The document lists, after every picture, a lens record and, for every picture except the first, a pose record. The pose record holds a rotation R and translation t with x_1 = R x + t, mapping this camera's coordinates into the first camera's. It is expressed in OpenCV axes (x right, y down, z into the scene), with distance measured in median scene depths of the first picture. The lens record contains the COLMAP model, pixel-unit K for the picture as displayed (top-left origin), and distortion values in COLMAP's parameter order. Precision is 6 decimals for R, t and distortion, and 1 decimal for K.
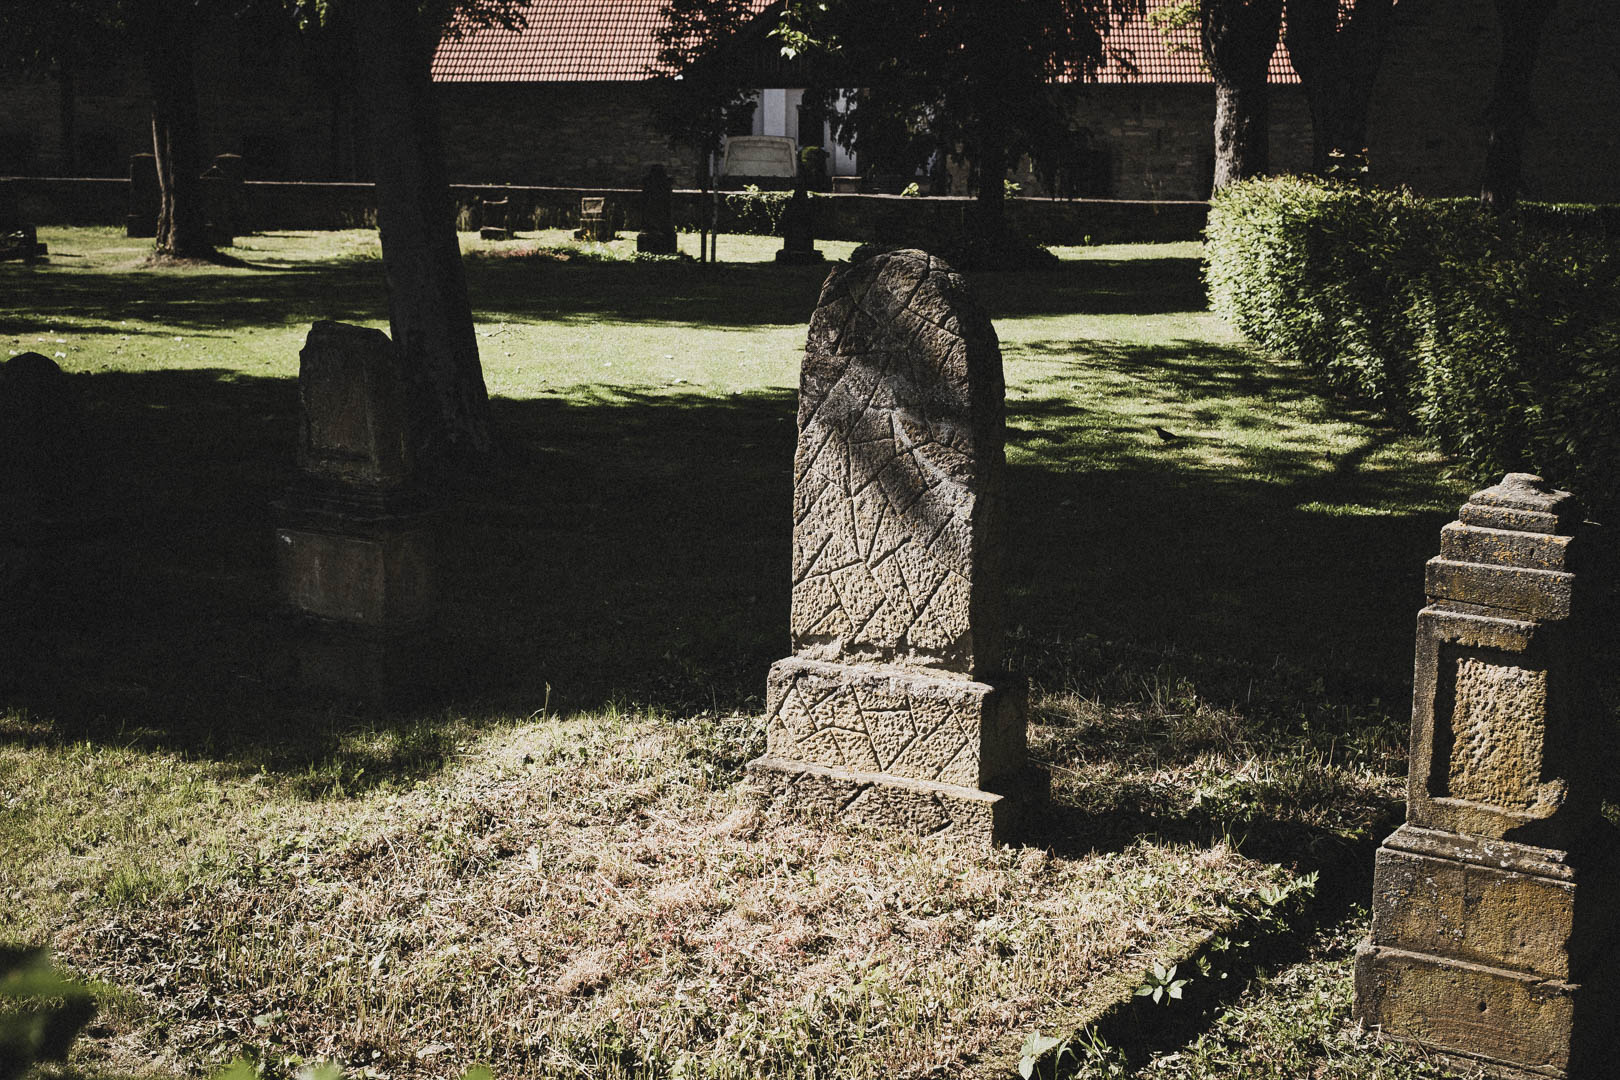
lens RADIAL K [[2504.7, 0, 809.9], [0, 2504.7, 538.4], [0, 0, 1]] dist [0.045265, 0.000000]
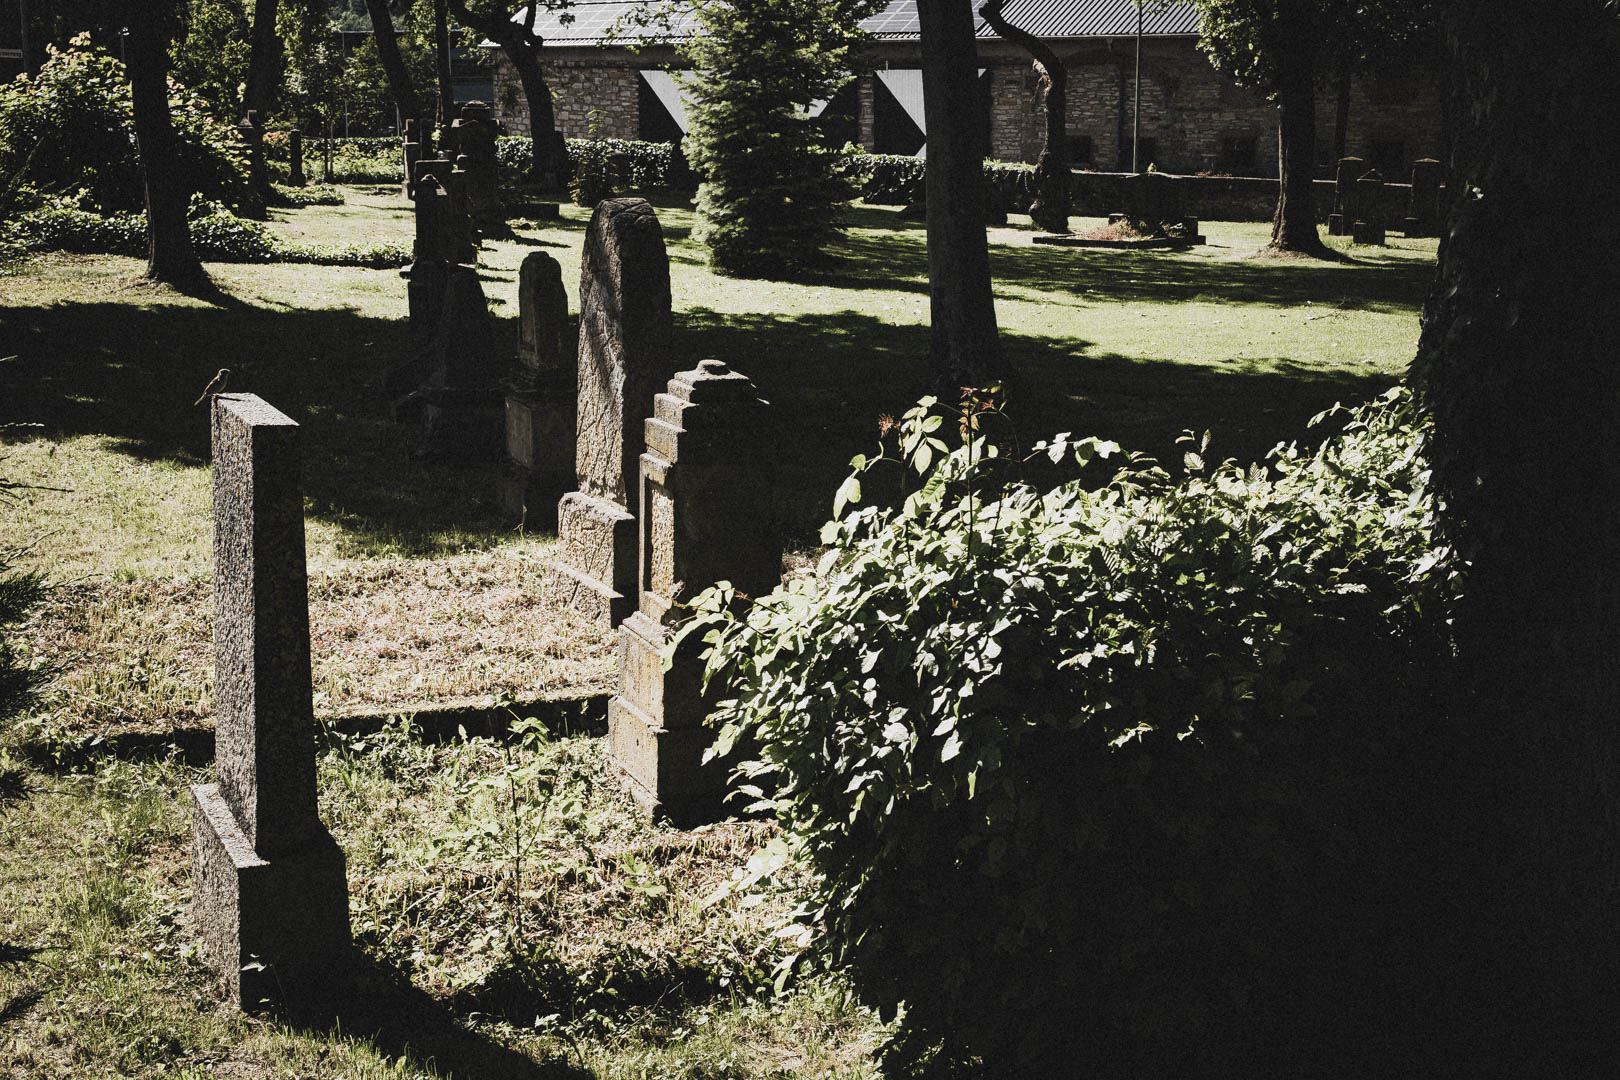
lens RADIAL K [[2504.7, 0, 808.1], [0, 2504.7, 539.7], [0, 0, 1]] dist [0.045265, 0.000000]
pose [[0.812263, 0.105383, -0.573693, 0.902977], [-0.108449, 0.993679, 0.028984, 0.020555], [0.573121, 0.038674, 0.818558, -0.060880]]
